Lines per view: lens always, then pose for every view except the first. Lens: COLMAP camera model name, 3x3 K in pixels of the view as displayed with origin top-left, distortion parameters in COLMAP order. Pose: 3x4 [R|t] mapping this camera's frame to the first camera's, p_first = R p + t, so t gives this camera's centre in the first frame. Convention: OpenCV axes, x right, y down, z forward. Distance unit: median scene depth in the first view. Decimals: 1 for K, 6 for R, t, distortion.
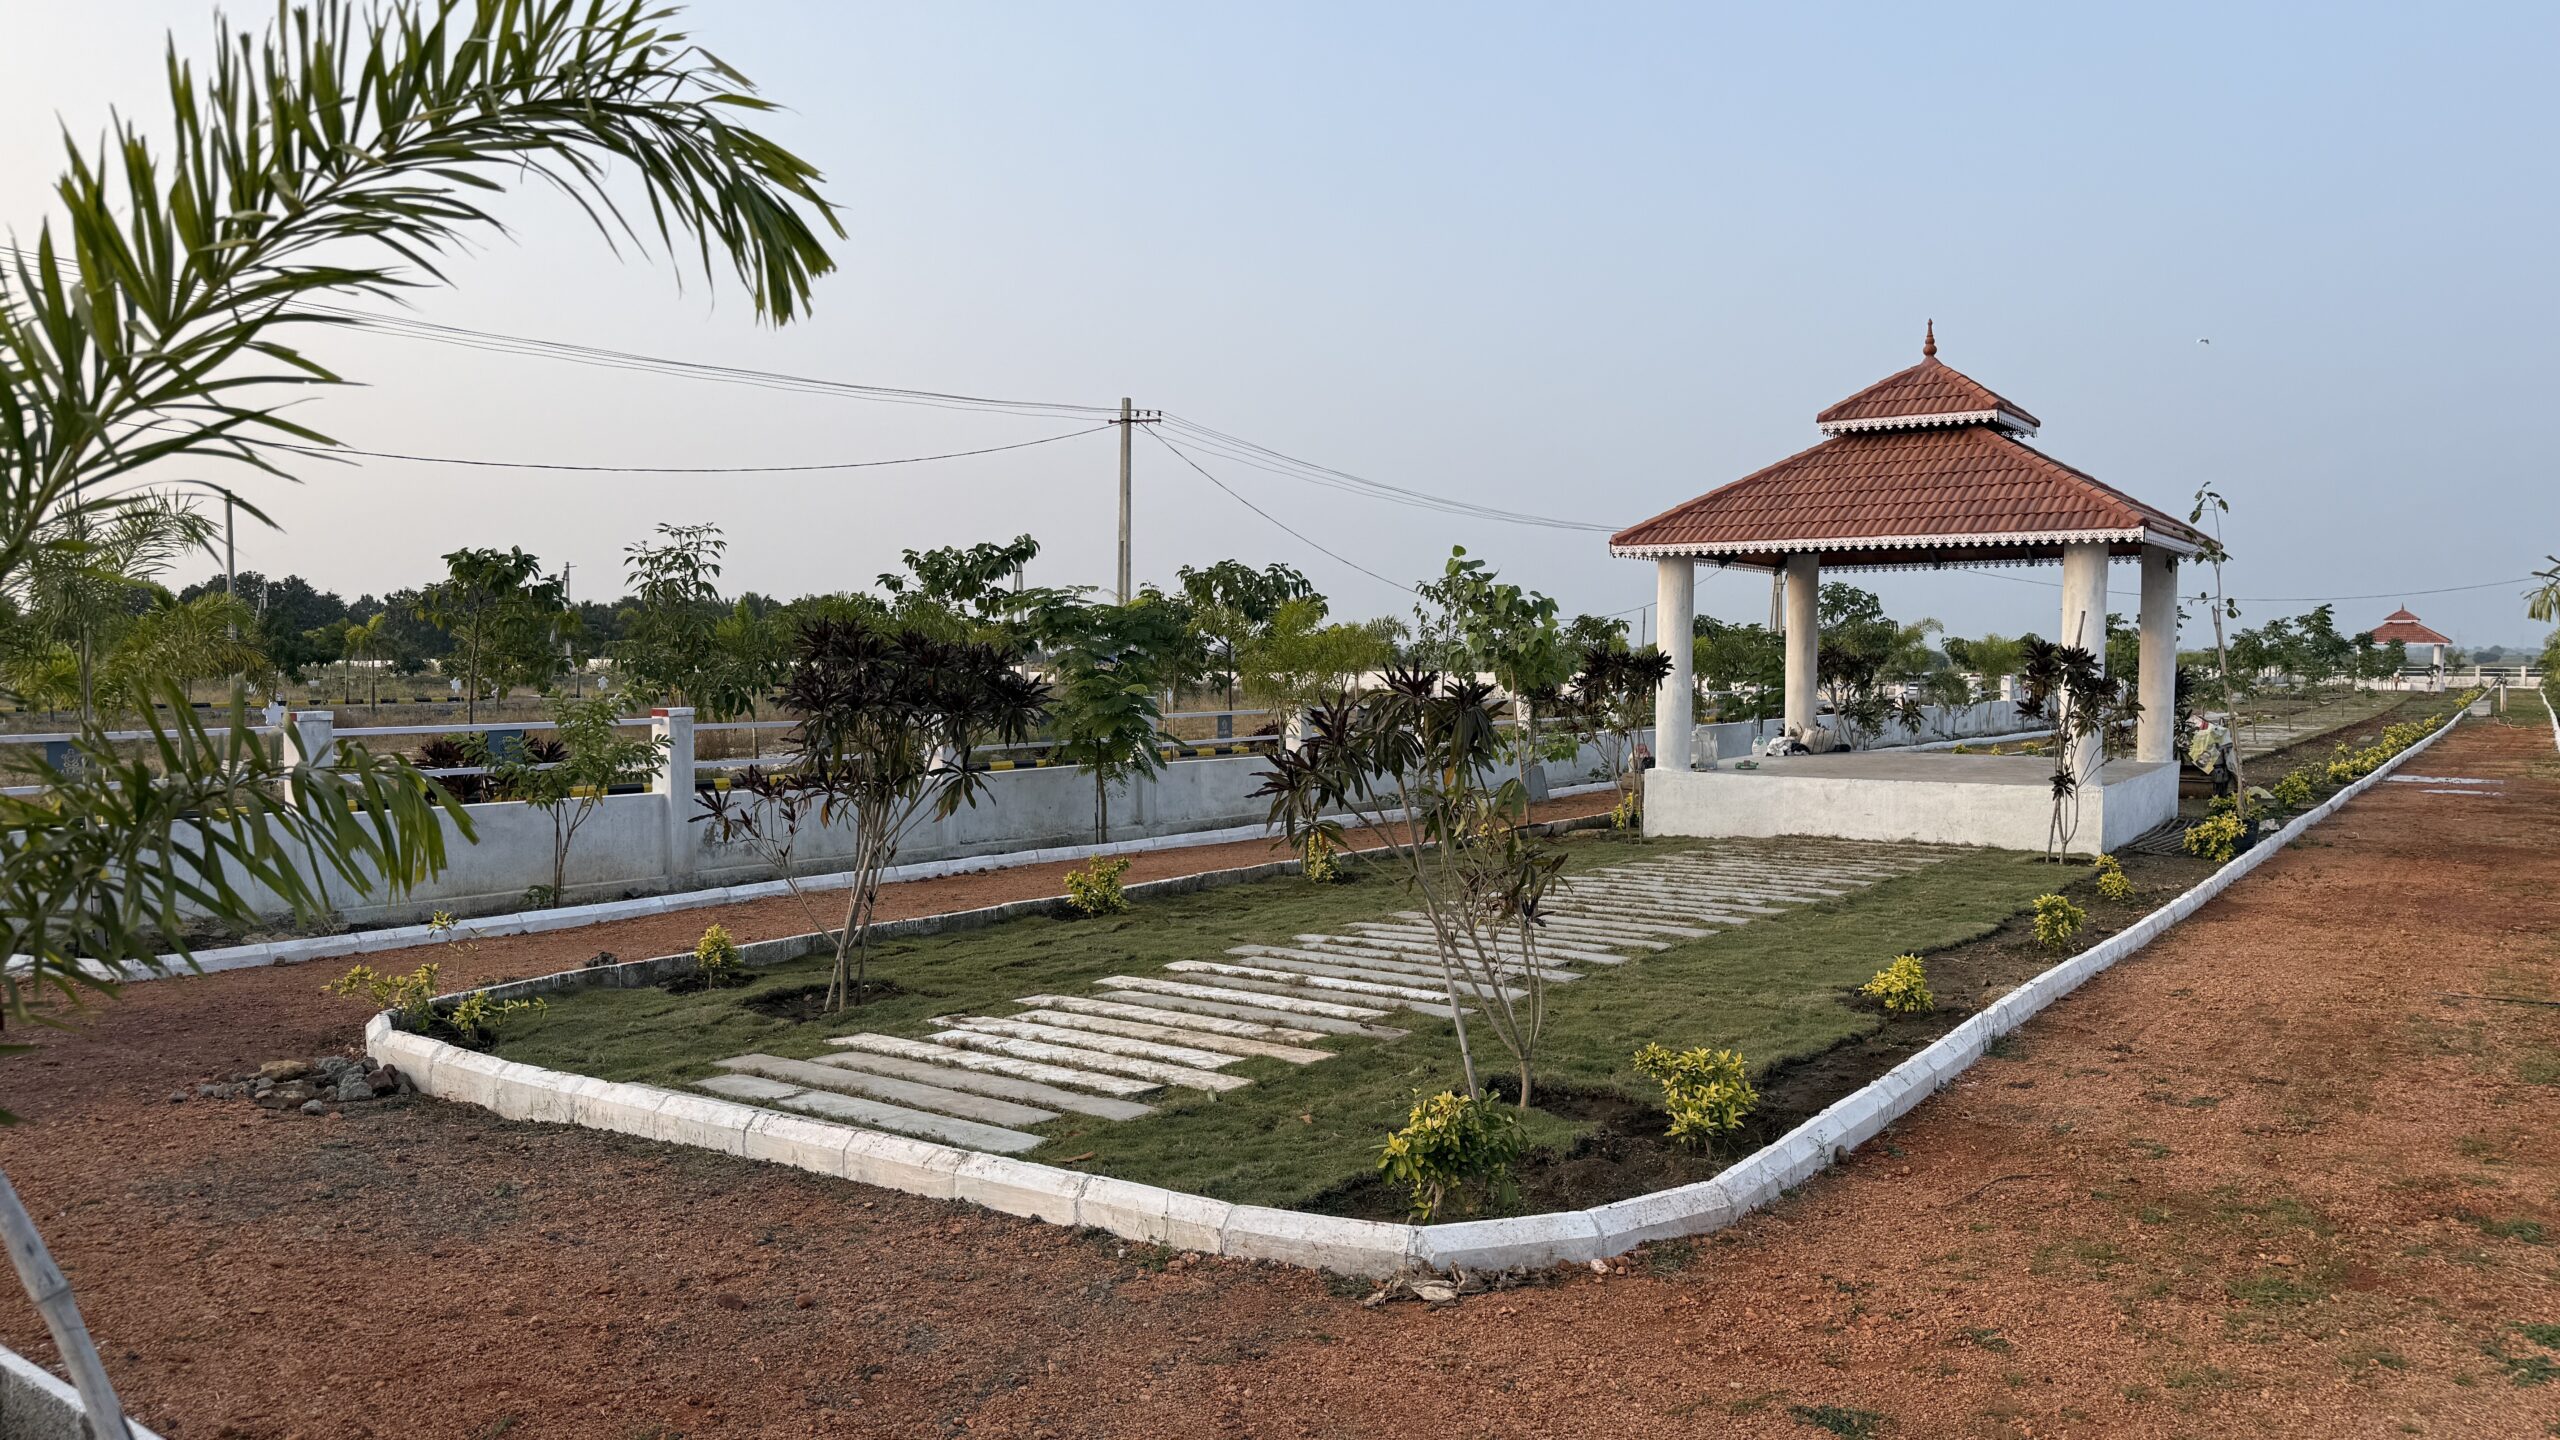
lens RADIAL K [[1777.3, 0, 1258.7], [0, 1777.3, 746.6], [0, 0, 1]] dist [0.006123, -0.003873]
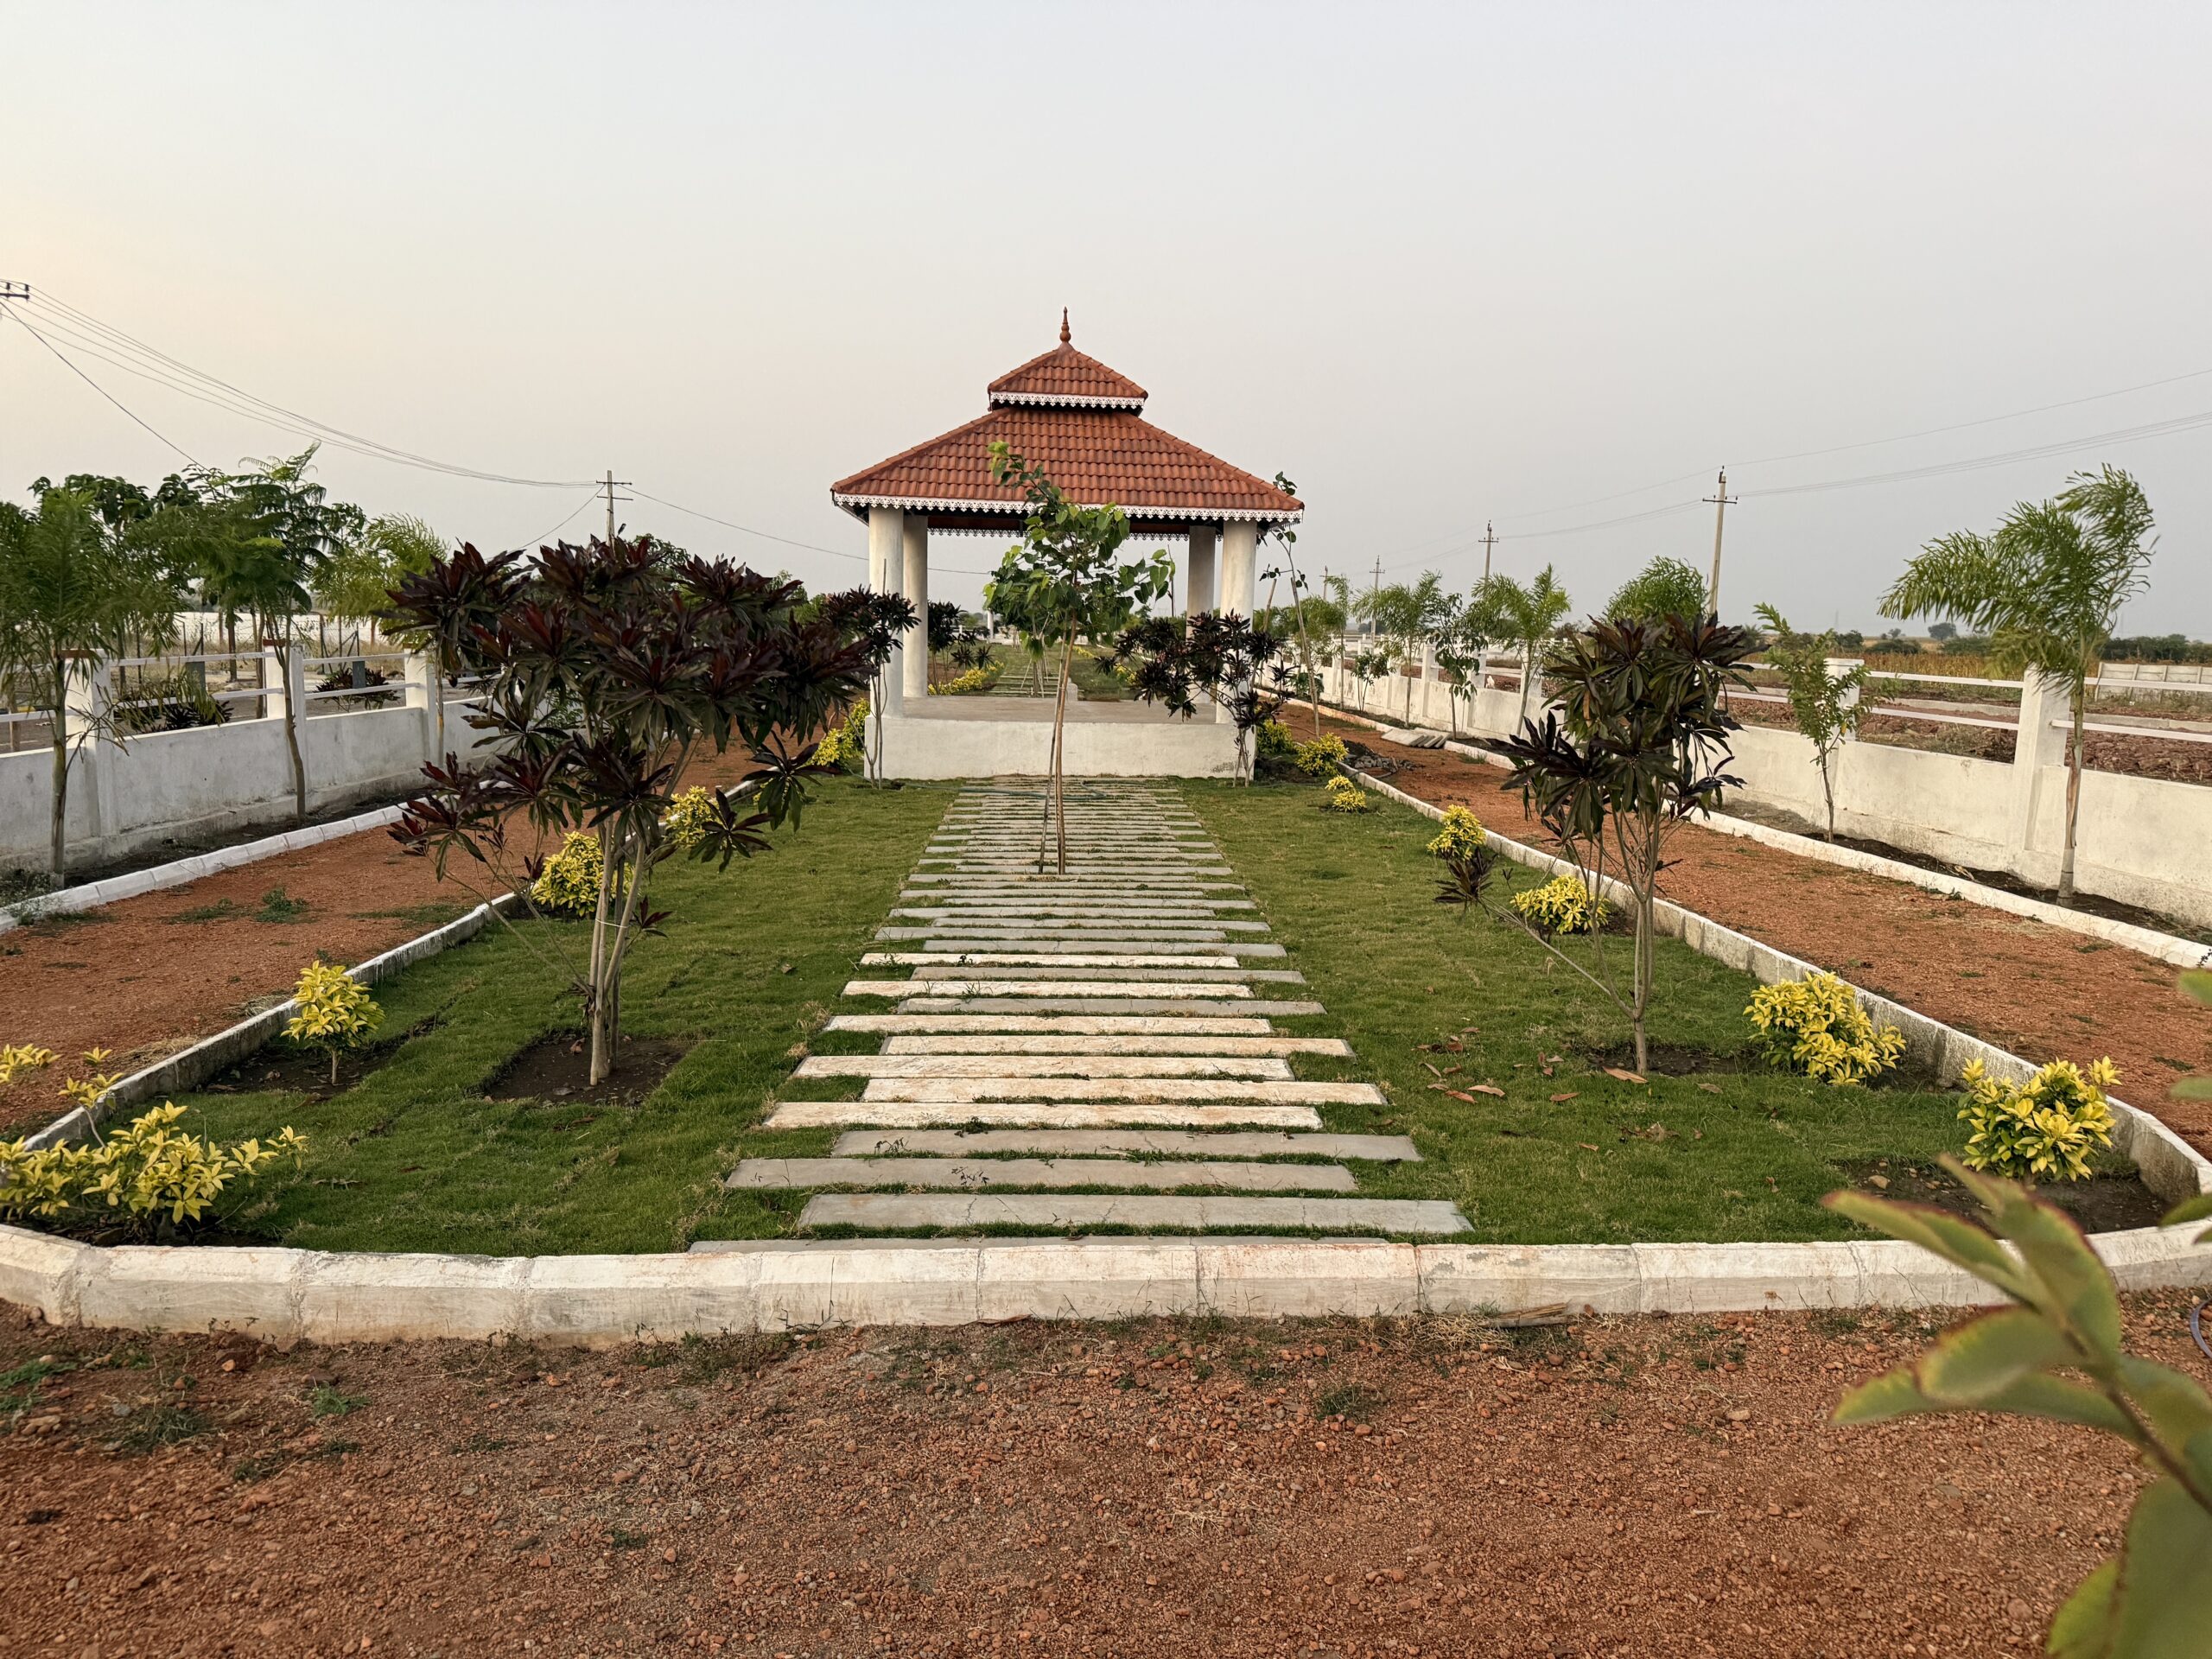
lens RADIAL K [[1573.6, 0, 1119.1], [0, 1573.6, 843.5], [0, 0, 1]] dist [0.021578, -0.039630]
pose [[0.775777, -0.075242, 0.626506, -0.248974], [0.007892, 0.993945, 0.109598, -0.013108], [-0.630958, -0.080079, 0.771673, 0.184602]]
